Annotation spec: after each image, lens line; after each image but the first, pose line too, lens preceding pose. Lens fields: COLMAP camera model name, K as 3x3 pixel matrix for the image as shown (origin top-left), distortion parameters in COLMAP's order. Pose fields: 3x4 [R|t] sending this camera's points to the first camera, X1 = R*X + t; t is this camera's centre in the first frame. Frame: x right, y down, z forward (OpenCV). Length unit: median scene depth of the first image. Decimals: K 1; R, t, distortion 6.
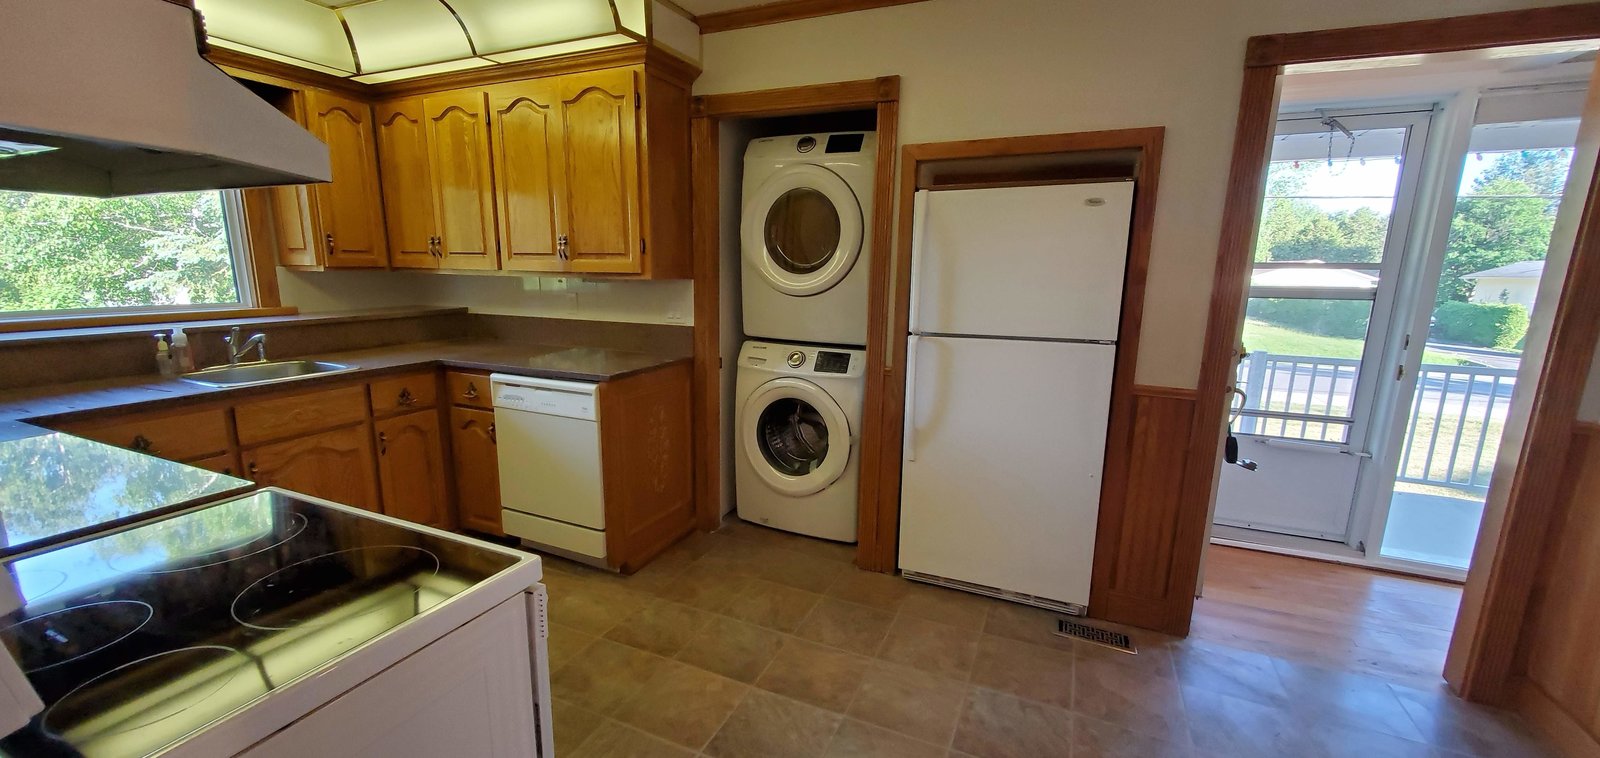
lens RADIAL K [[632.9, 0, 794.3], [0, 632.9, 394.3], [0, 0, 1]] dist [0.001500, 0.000315]
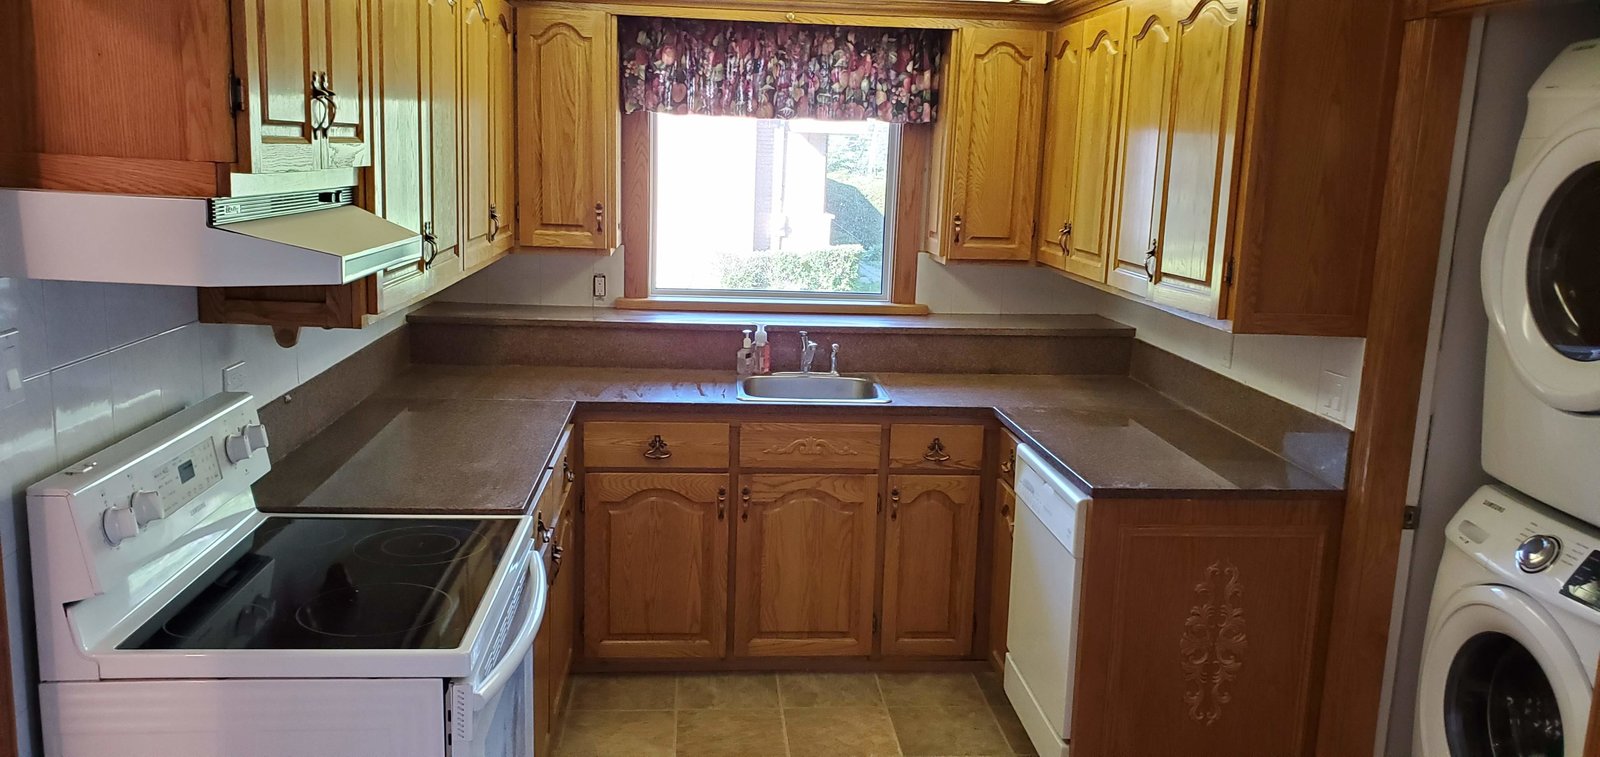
lens RADIAL K [[1212.3, 0, 806.1], [0, 1212.3, 400.5], [0, 0, 1]] dist [0.100679, -0.208710]
pose [[0.487777, 0.170463, -0.856163, 0.472198], [-0.203131, 0.975992, 0.078593, -0.126230], [0.849006, 0.135578, 0.510693, 0.158745]]
